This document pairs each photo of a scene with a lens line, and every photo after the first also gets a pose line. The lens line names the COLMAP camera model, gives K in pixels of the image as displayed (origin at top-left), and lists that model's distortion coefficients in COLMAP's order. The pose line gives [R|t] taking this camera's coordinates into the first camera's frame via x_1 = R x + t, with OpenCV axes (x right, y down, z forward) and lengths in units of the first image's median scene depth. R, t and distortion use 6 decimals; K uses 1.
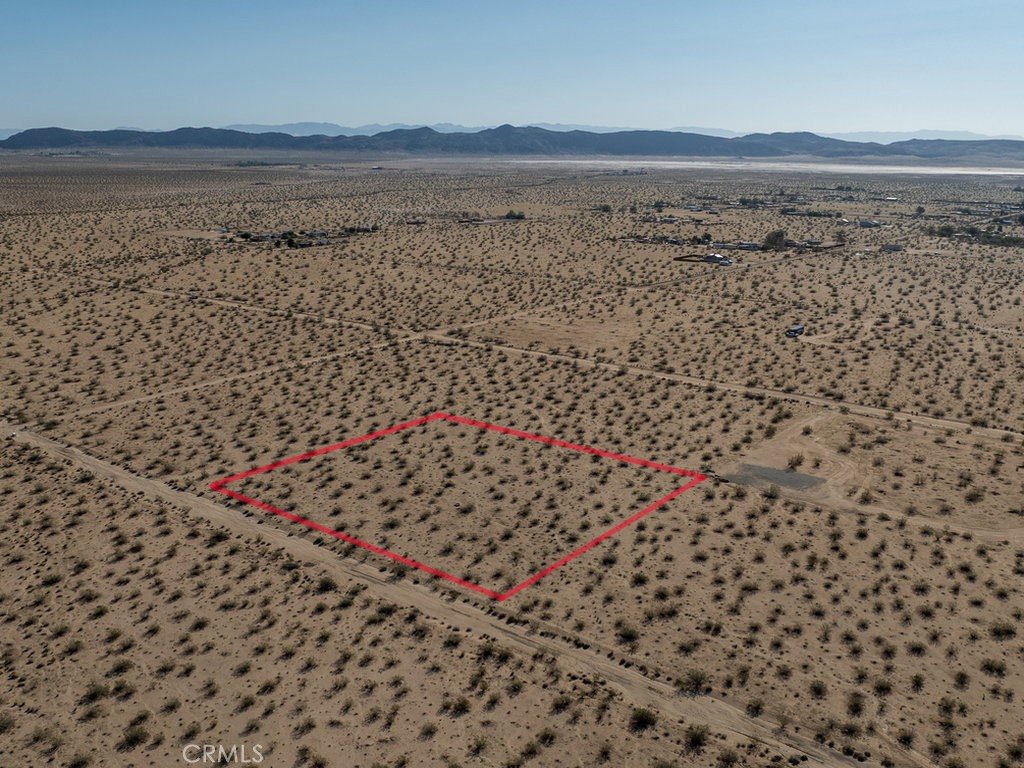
lens RADIAL K [[888.0, 0, 494.6], [0, 888.0, 383.8], [0, 0, 1]] dist [-0.042333, -0.000718]
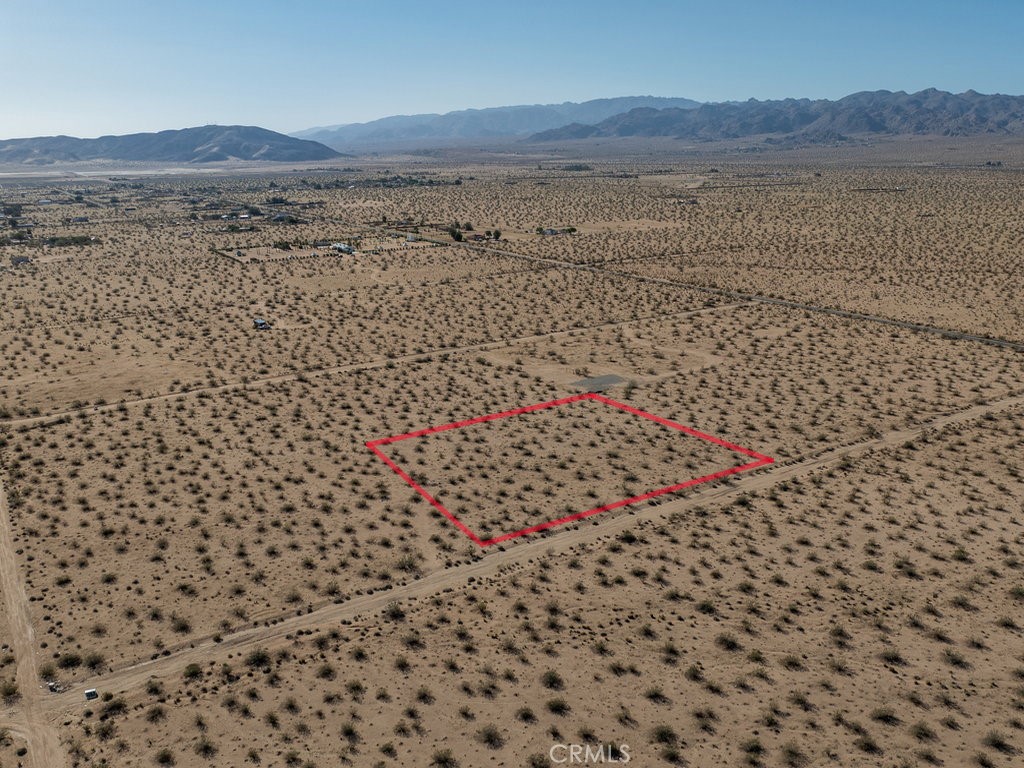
lens RADIAL K [[888.0, 0, 494.6], [0, 888.0, 383.8], [0, 0, 1]] dist [-0.042333, -0.000718]
pose [[0.351563, -0.258981, 0.899629, -1.296621], [0.266326, 0.948934, 0.169098, -0.226160], [-0.897482, 0.180146, 0.402583, 0.700036]]
